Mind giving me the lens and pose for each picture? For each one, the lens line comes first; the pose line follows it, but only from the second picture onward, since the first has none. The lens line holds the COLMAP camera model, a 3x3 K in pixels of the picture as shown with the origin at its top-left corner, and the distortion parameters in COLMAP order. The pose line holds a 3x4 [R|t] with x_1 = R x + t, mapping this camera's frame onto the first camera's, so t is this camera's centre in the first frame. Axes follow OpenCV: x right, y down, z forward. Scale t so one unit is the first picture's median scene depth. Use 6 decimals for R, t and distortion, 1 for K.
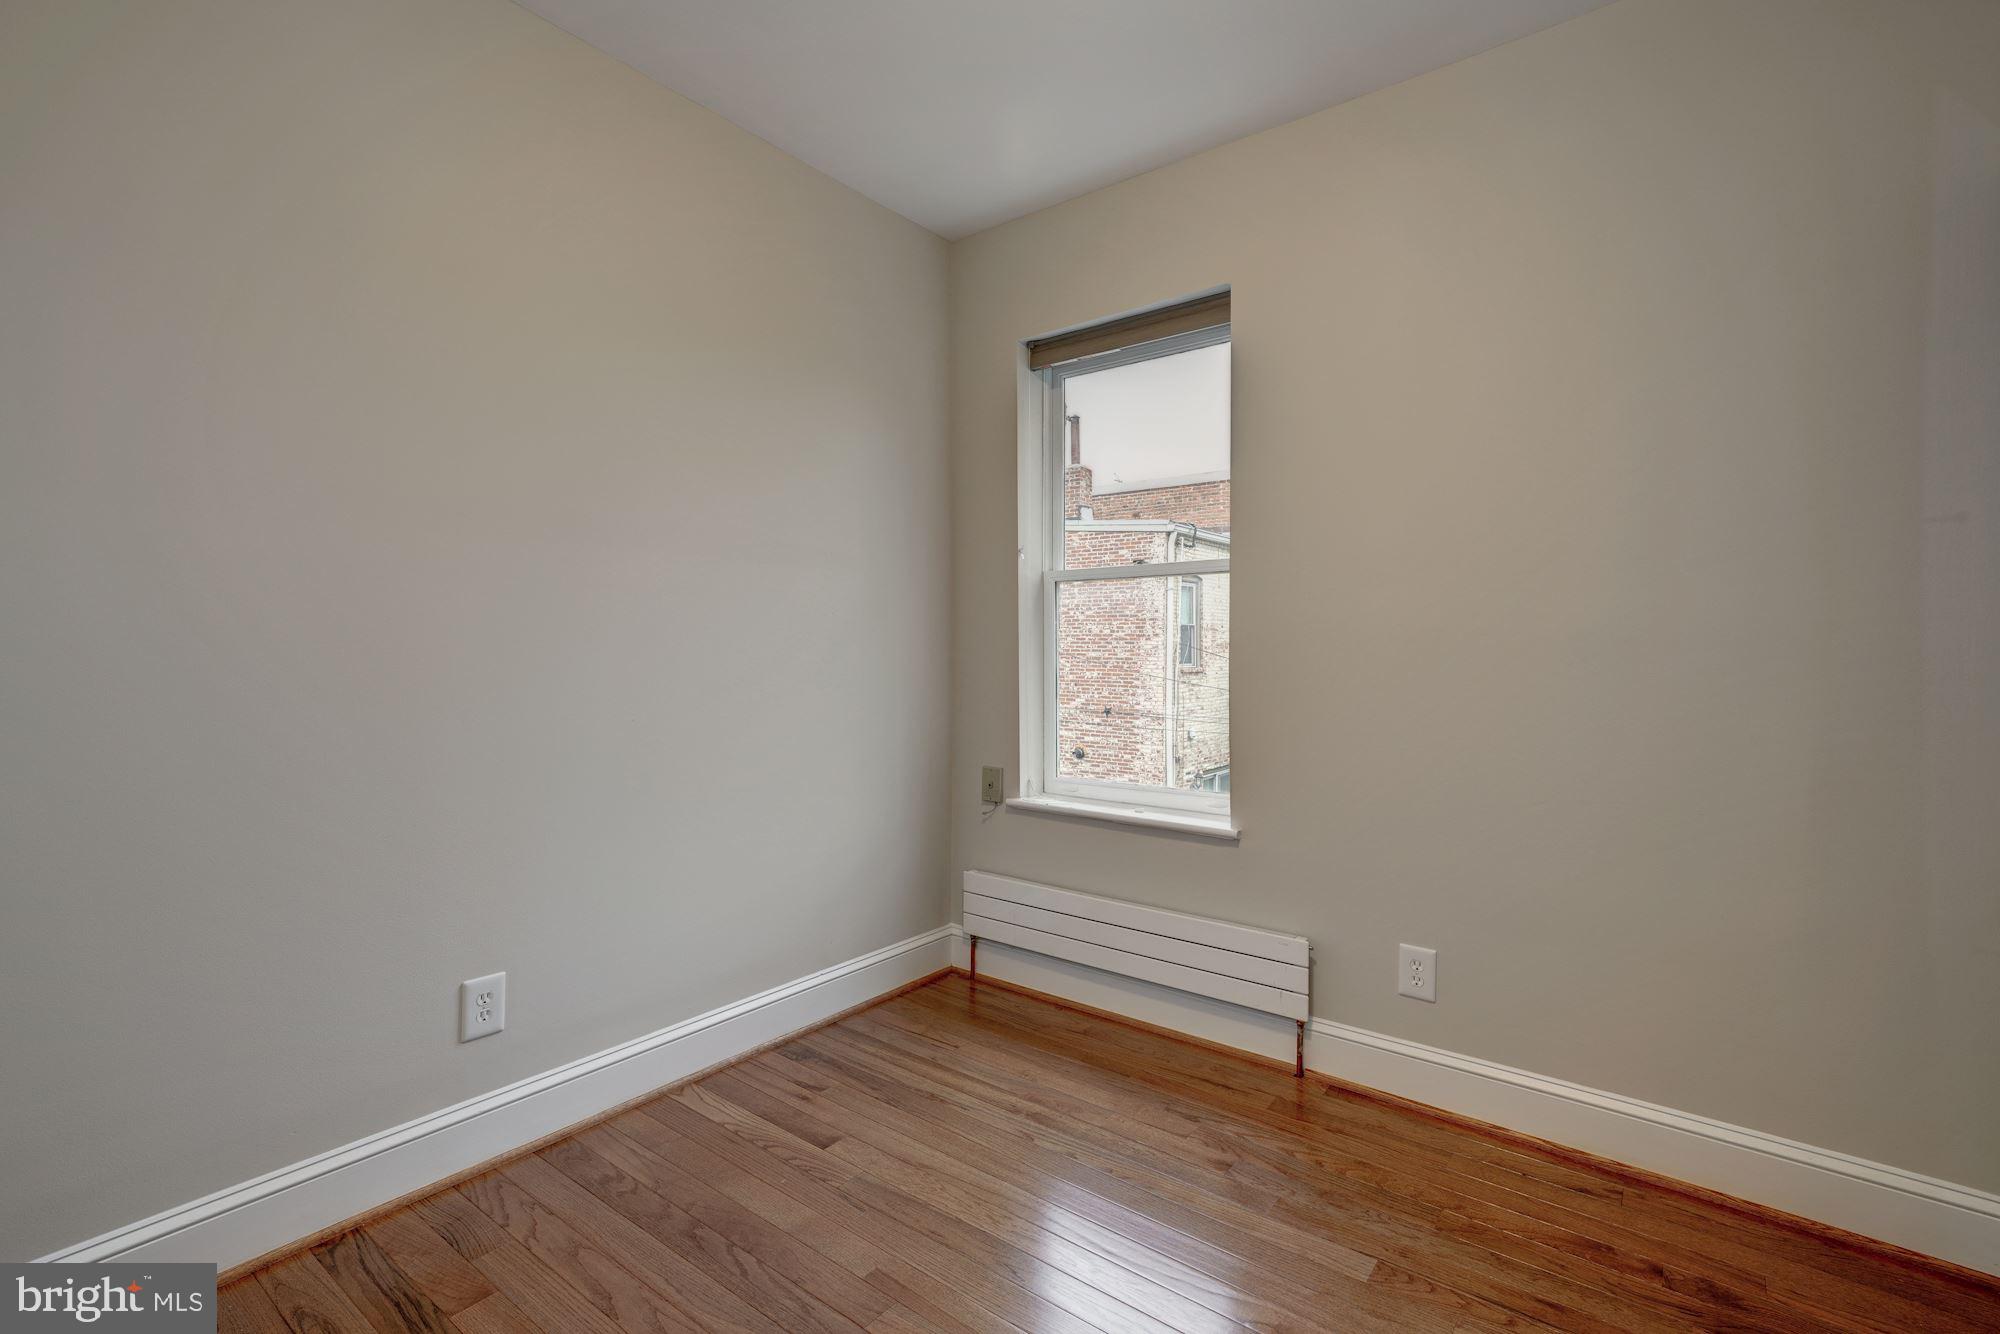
lens RADIAL K [[895.1, 0, 998.3], [0, 895.1, 654.3], [0, 0, 1]] dist [-0.000161, 0.000780]
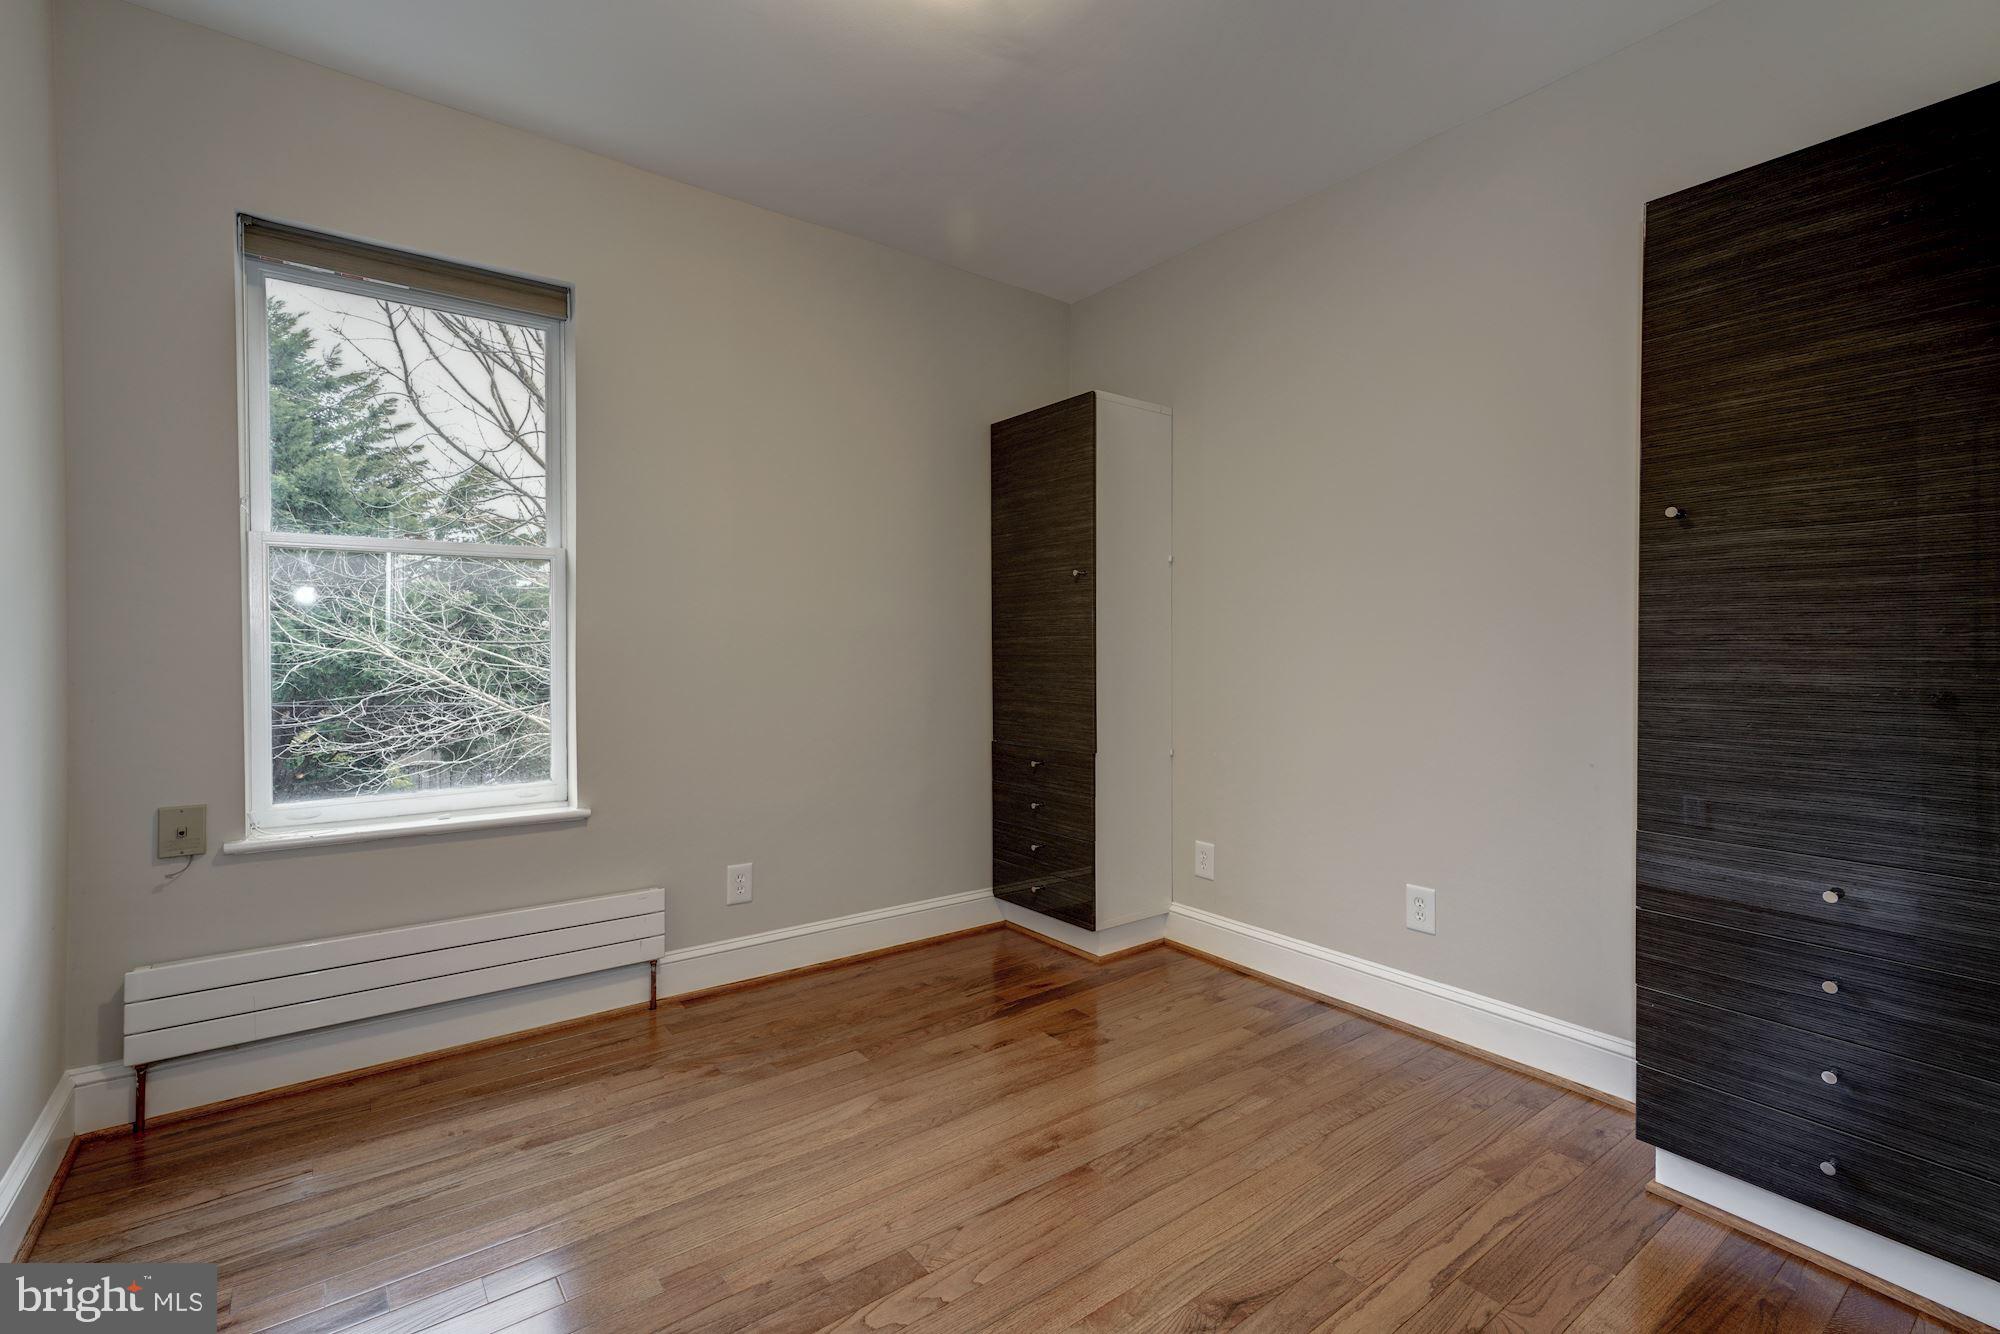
lens RADIAL K [[888.5, 0, 1000.0], [0, 888.5, 667.0], [0, 0, 1]] dist [-0.000223, 0.000015]
pose [[0.246378, -0.024201, 0.968872, -0.653608], [-0.002420, 0.999670, 0.025586, -0.000303], [-0.969171, -0.008649, 0.246238, 0.284675]]
